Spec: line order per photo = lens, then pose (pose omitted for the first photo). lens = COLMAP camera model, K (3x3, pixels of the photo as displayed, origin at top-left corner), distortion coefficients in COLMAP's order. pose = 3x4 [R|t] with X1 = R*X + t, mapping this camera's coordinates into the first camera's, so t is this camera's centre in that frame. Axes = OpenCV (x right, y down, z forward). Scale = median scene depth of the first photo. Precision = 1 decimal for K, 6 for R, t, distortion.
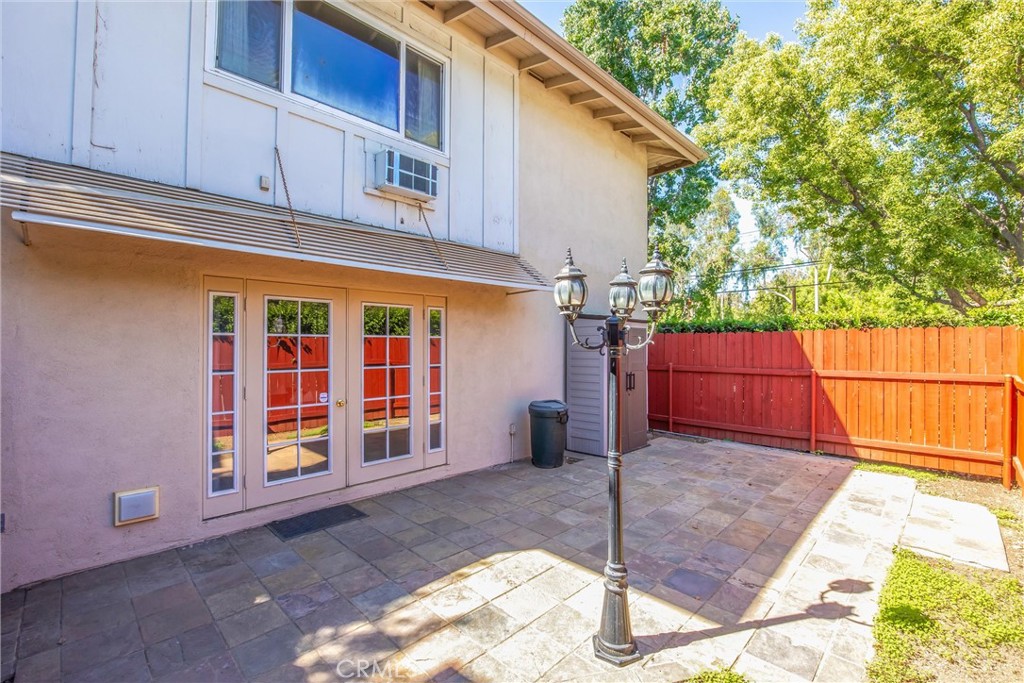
lens RADIAL K [[447.9, 0, 512.0], [0, 447.9, 342.5], [0, 0, 1]] dist [-0.023844, 0.000444]
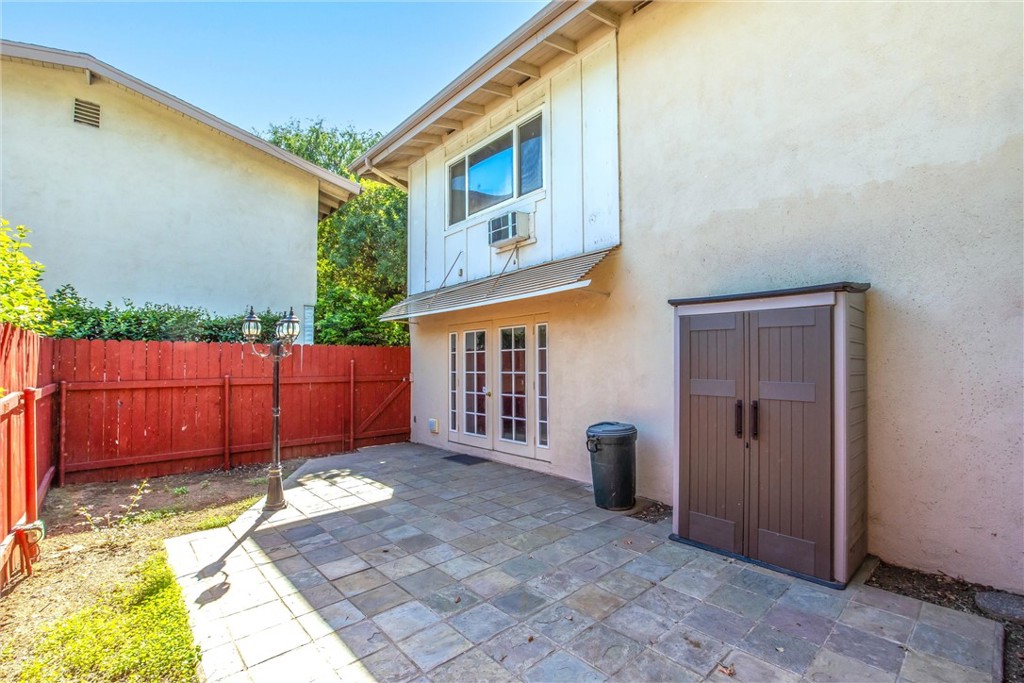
lens RADIAL K [[447.9, 0, 515.7], [0, 447.9, 348.4], [0, 0, 1]] dist [-0.023844, 0.000444]
pose [[-0.047184, -0.033260, -0.998332, 1.189232], [0.015205, 0.999306, -0.034011, 0.031290], [0.998770, -0.016784, -0.046645, 1.179436]]
